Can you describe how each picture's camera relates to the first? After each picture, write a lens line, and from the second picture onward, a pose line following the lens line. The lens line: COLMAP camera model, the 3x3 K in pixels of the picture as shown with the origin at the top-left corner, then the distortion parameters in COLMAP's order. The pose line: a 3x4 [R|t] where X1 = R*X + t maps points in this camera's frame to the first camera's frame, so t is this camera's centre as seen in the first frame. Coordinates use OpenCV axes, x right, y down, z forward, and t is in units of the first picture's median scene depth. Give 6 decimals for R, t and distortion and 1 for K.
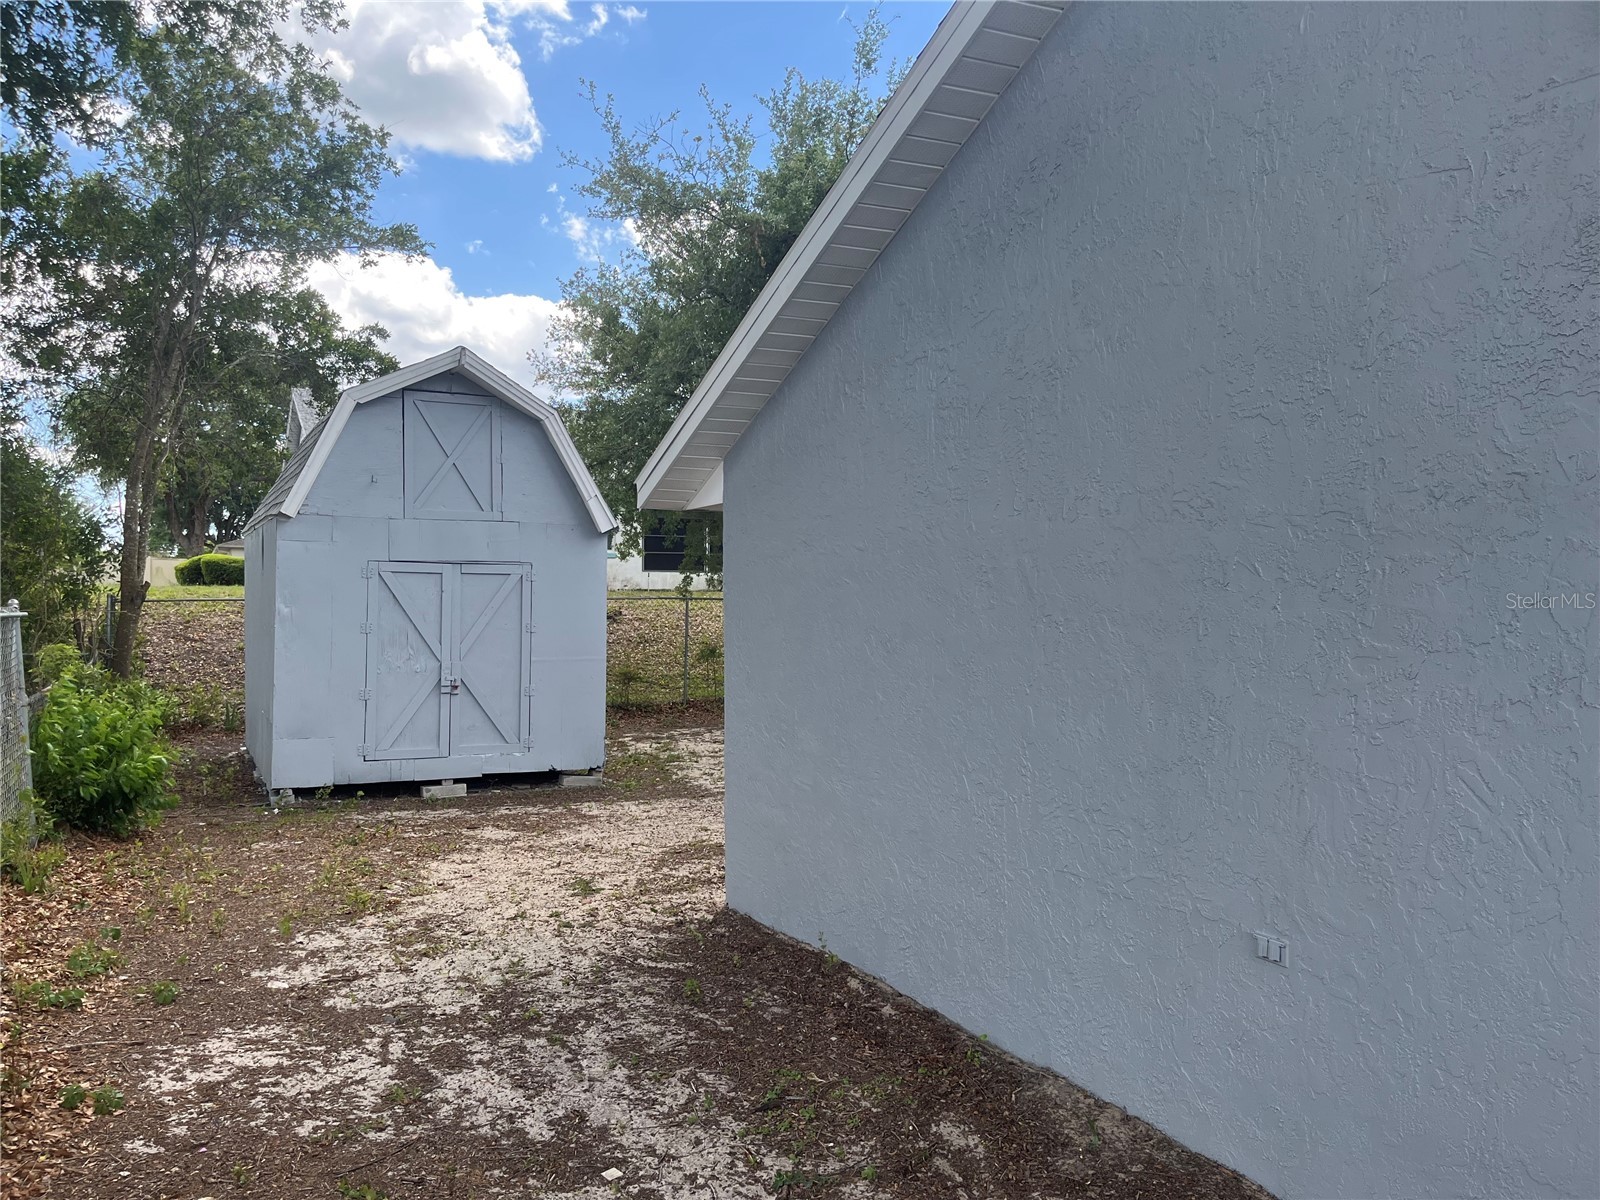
lens RADIAL K [[1209.5, 0, 796.7], [0, 1209.5, 606.7], [0, 0, 1]] dist [0.072913, -0.100599]
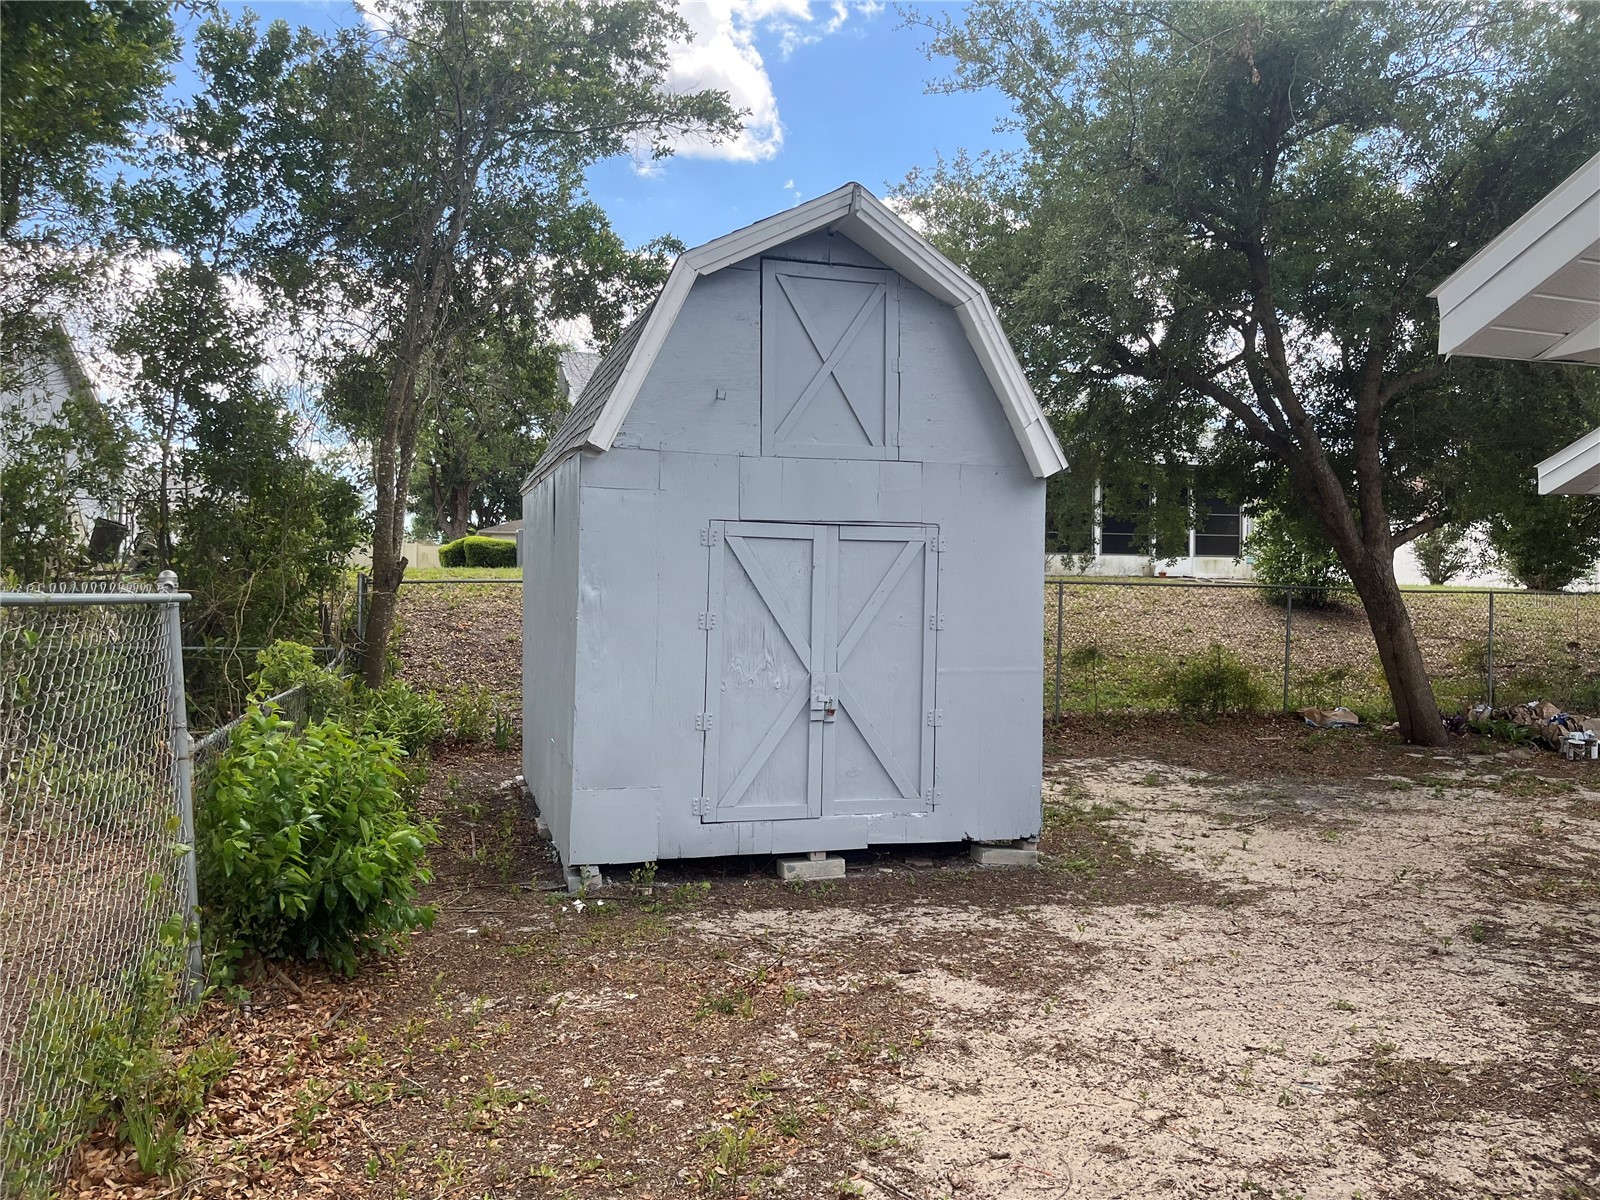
lens RADIAL K [[1211.8, 0, 861.9], [0, 1211.8, 580.1], [0, 0, 1]] dist [0.002693, -0.001309]
pose [[0.990976, 0.004479, -0.133961, -0.181457], [-0.006166, 0.999907, -0.012179, 0.002494], [0.133894, 0.012896, 0.990912, 0.361666]]
